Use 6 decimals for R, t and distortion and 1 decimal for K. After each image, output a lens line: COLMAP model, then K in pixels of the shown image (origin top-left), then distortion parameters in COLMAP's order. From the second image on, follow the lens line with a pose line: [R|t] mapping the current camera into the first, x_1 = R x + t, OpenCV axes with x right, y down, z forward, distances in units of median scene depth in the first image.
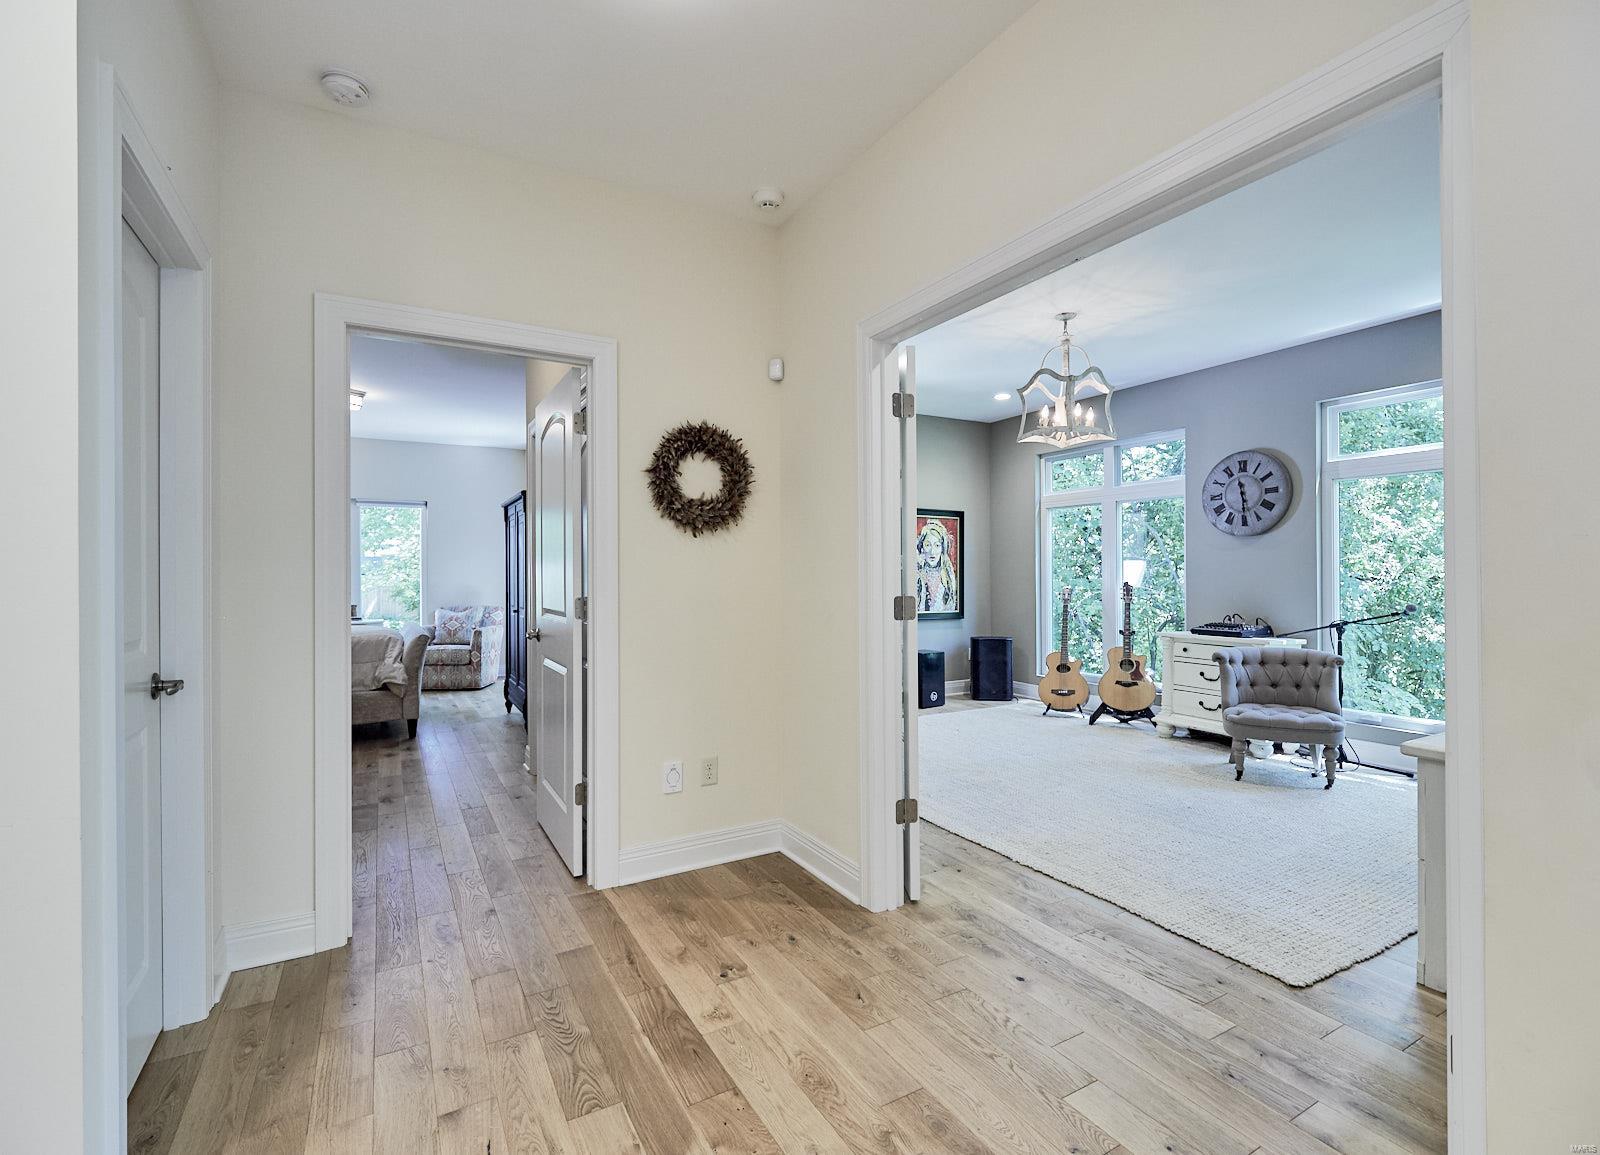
lens RADIAL K [[733.9, 0, 801.7], [0, 733.9, 571.9], [0, 0, 1]] dist [0.001629, -0.003276]
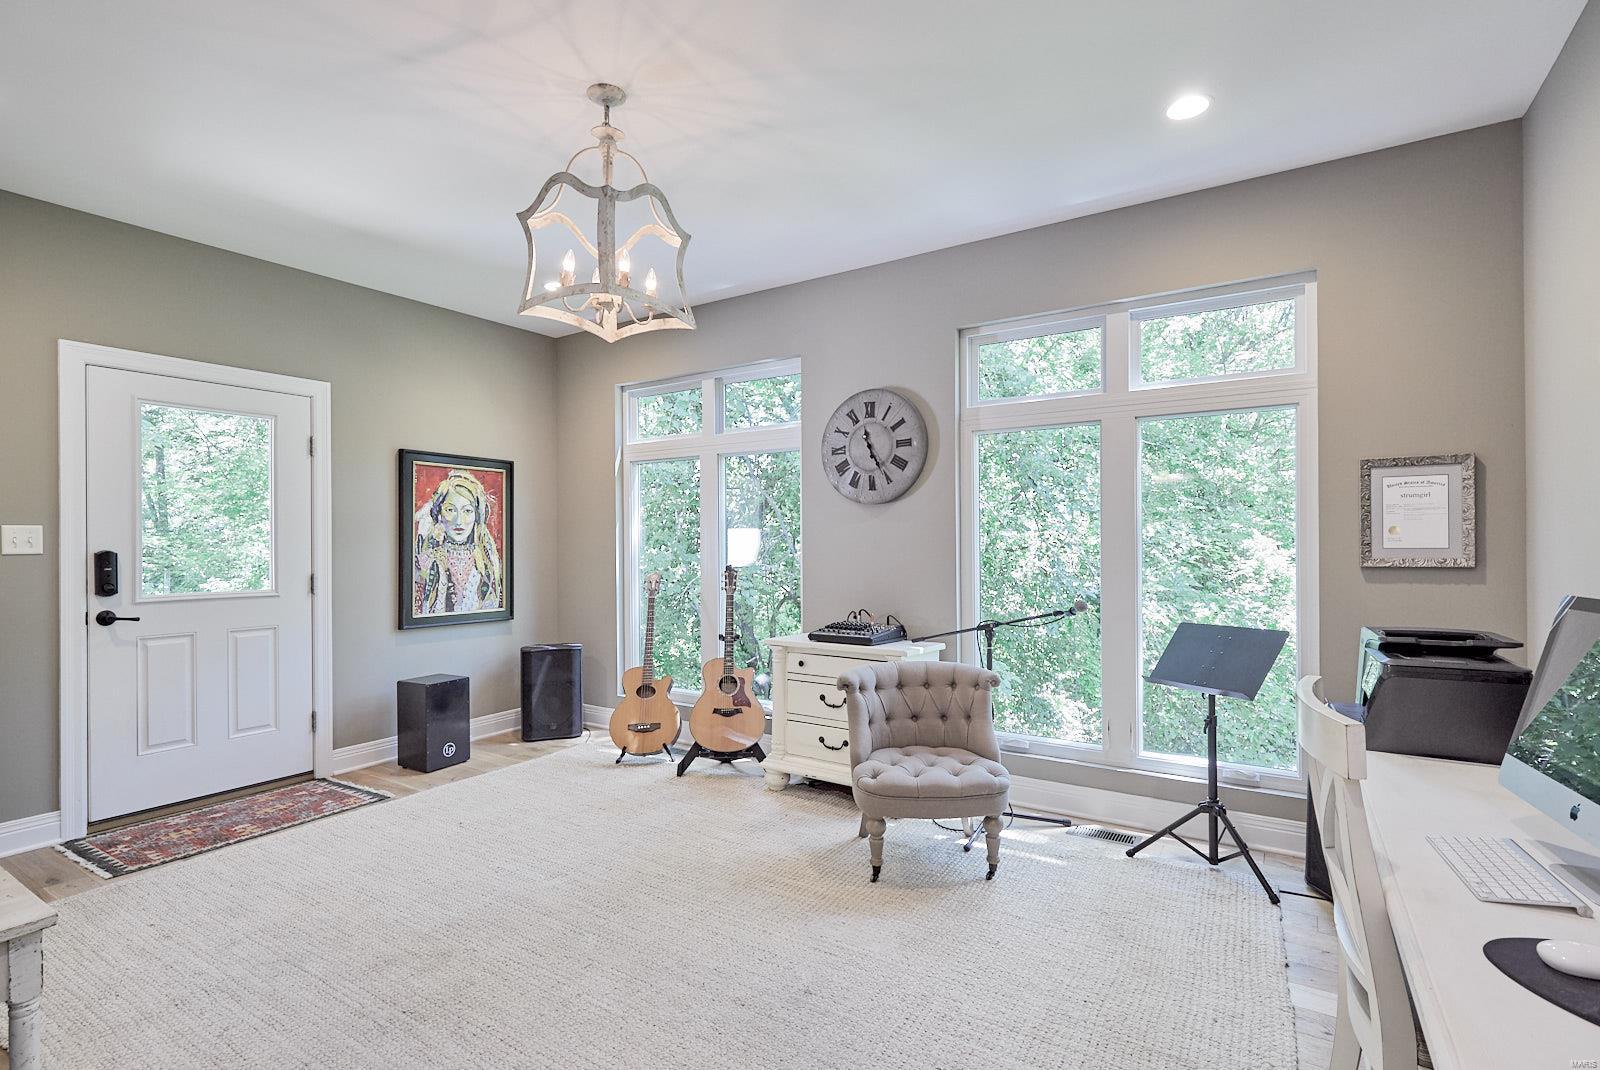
lens RADIAL K [[732.7, 0, 802.6], [0, 732.7, 536.8], [0, 0, 1]] dist [-0.006409, -0.002520]
pose [[0.886871, 0.001177, 0.462016, 0.171928], [0.002001, 0.999978, -0.006389, -0.009227], [-0.462013, 0.006591, 0.886849, 0.325396]]
